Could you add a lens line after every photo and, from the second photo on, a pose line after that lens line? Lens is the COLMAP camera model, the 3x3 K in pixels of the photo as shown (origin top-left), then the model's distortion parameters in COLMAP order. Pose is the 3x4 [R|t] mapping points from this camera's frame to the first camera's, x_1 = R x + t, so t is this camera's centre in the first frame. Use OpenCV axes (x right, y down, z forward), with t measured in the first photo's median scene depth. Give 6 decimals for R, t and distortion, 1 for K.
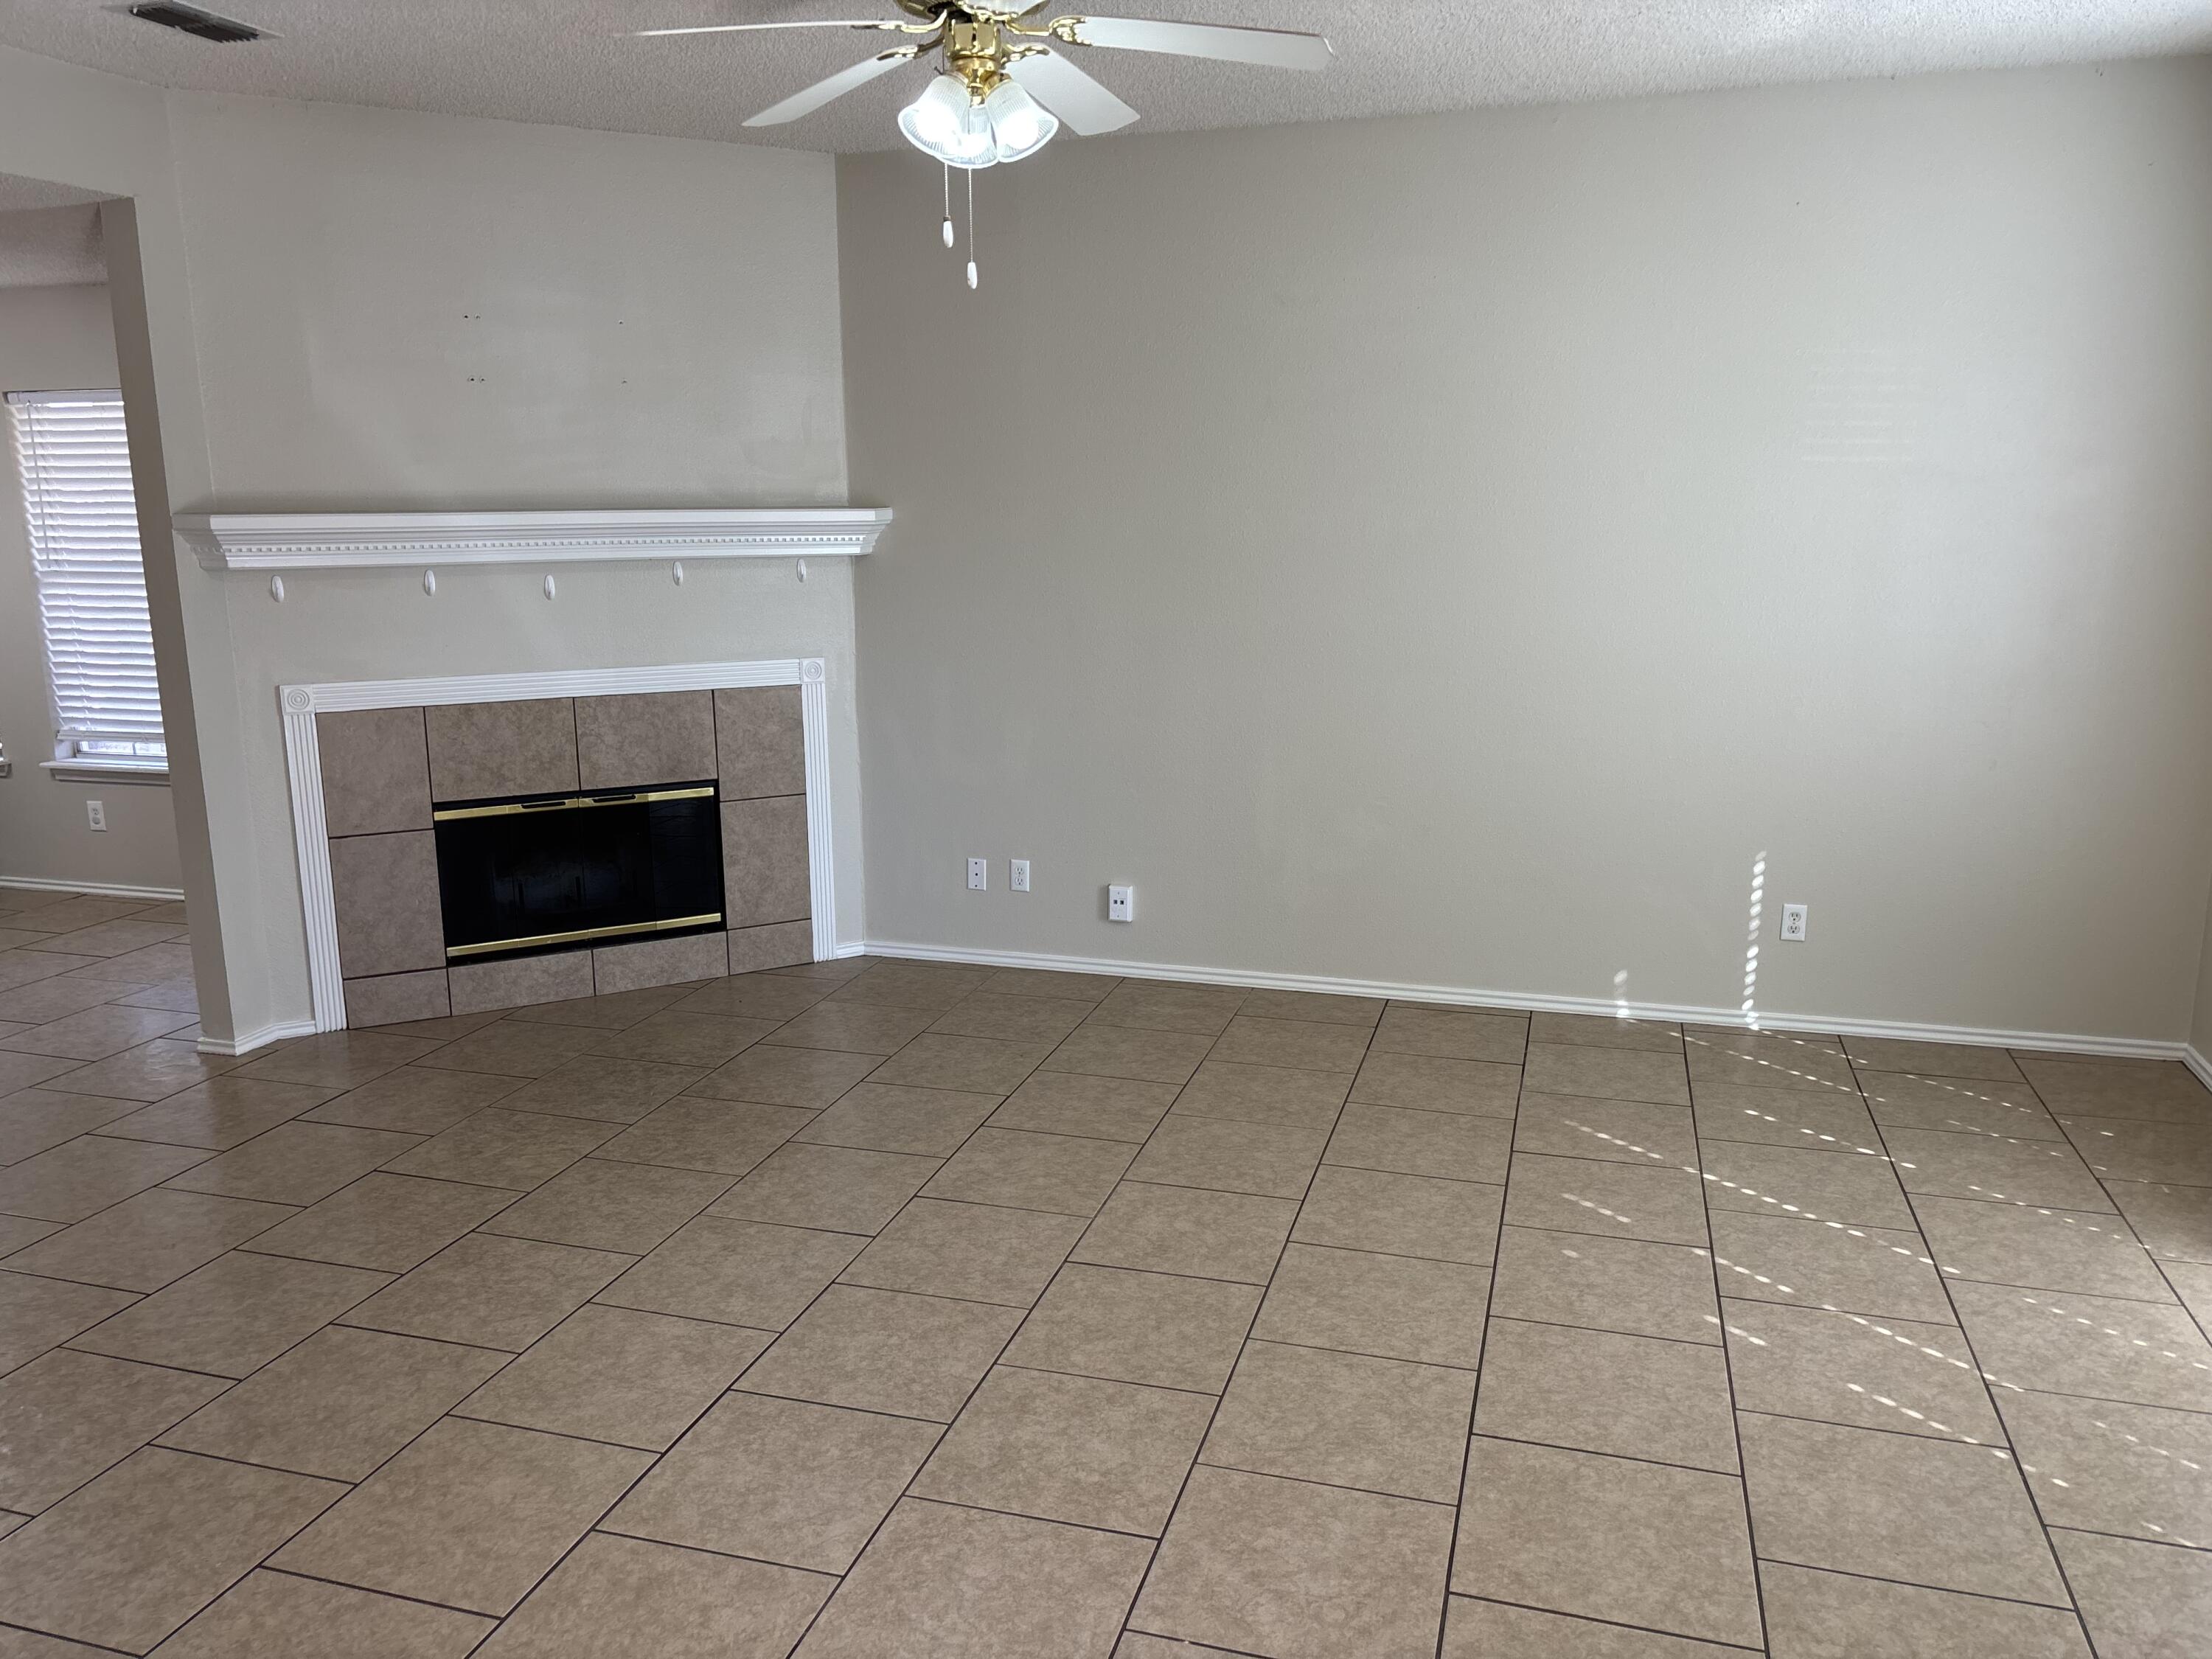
lens RADIAL K [[1677.7, 0, 1085.3], [0, 1677.7, 832.3], [0, 0, 1]] dist [0.037688, -0.022405]
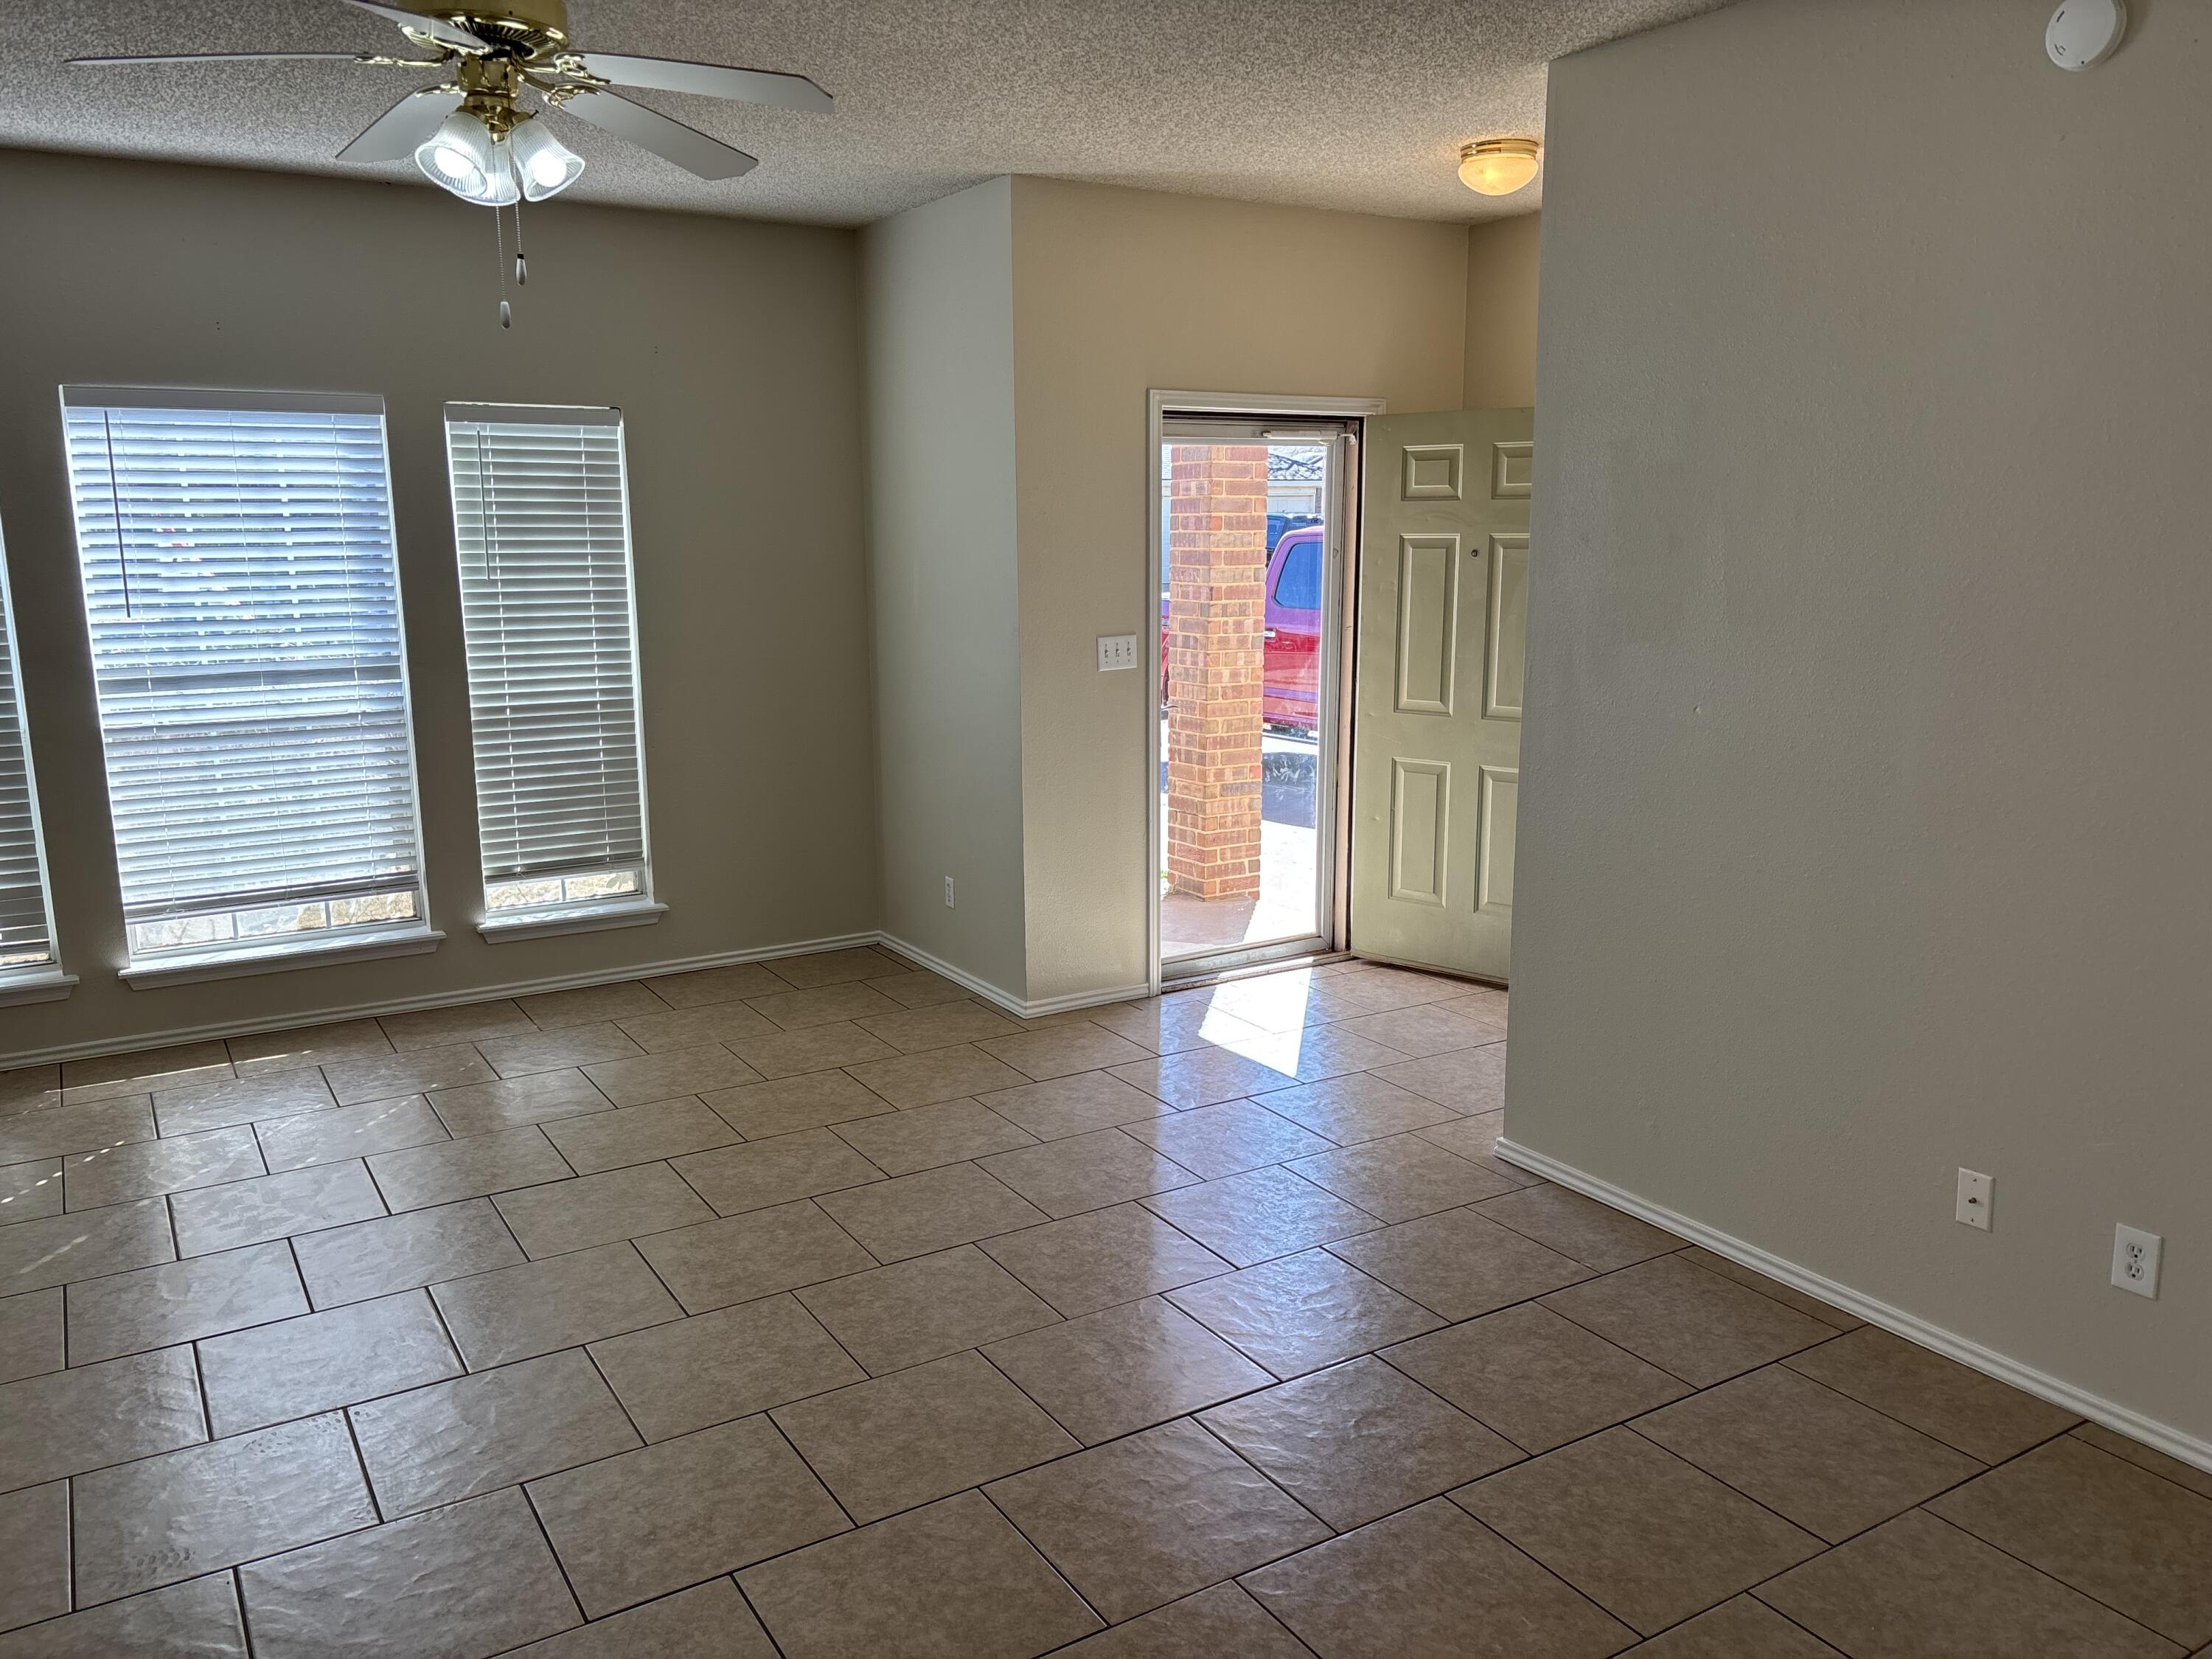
lens RADIAL K [[1677.7, 0, 1113.6], [0, 1677.7, 834.0], [0, 0, 1]] dist [0.037688, -0.022405]
pose [[-0.751980, -0.118503, 0.648446, -0.582247], [0.134326, 0.935520, 0.326739, -0.187687], [-0.645354, 0.332804, -0.687575, 0.910426]]
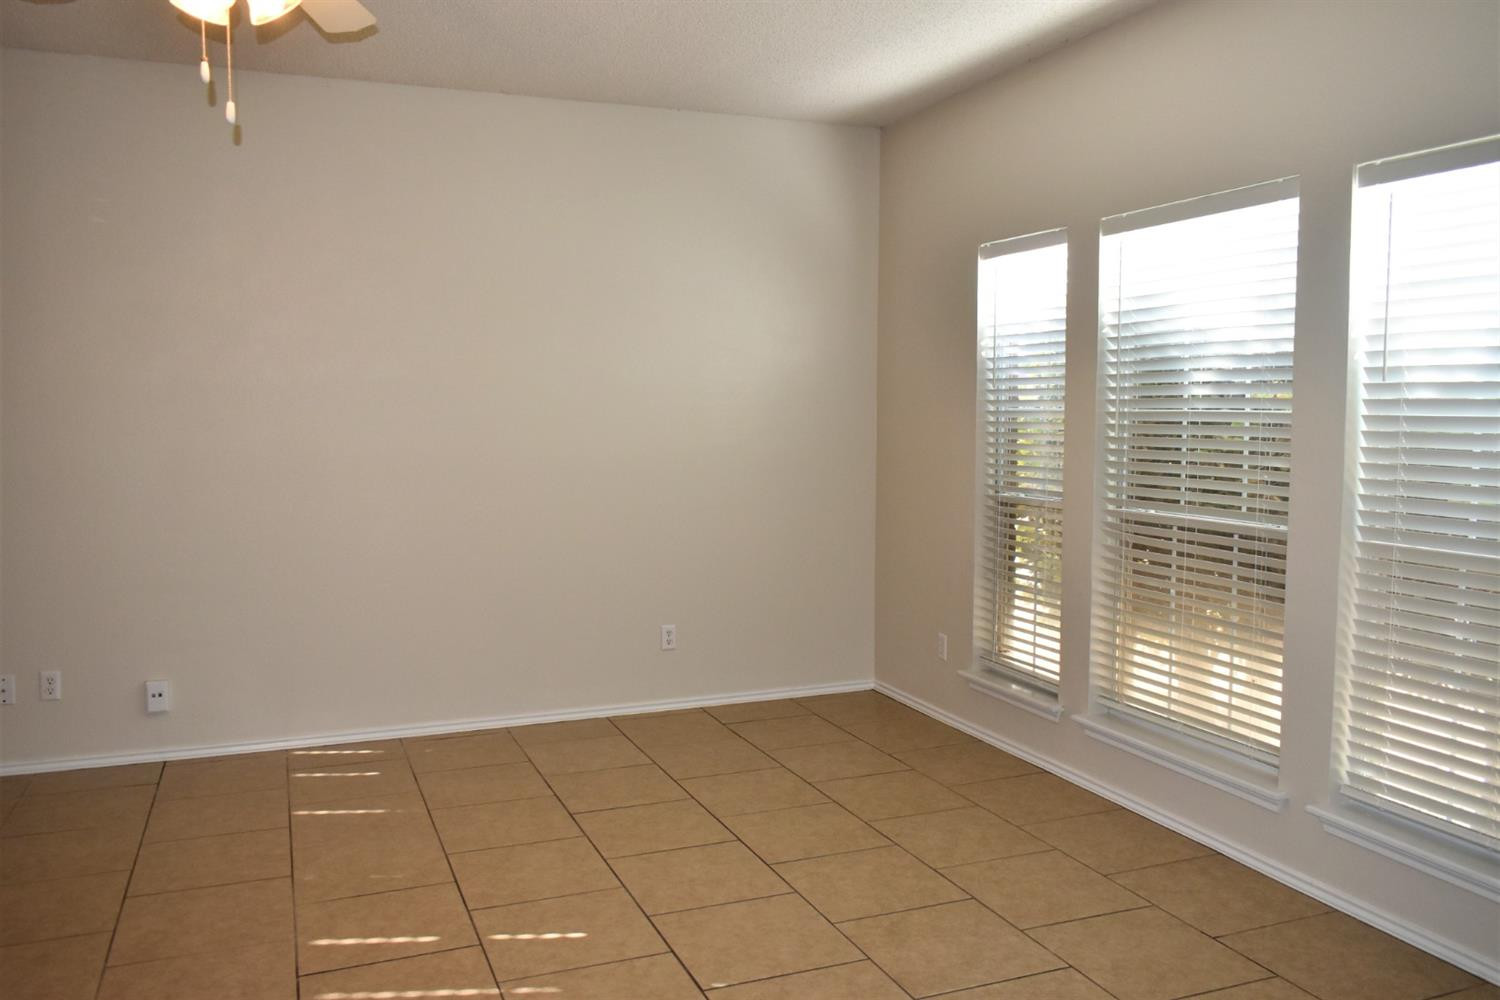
lens RADIAL K [[1200.6, 0, 745.5], [0, 1200.6, 494.2], [0, 0, 1]] dist [0.000246, 0.008106]
pose [[0.782426, -0.039472, 0.621491, -0.186429], [0.121015, 0.988602, -0.089563, 0.030184], [-0.610872, 0.145286, 0.778285, 0.097189]]
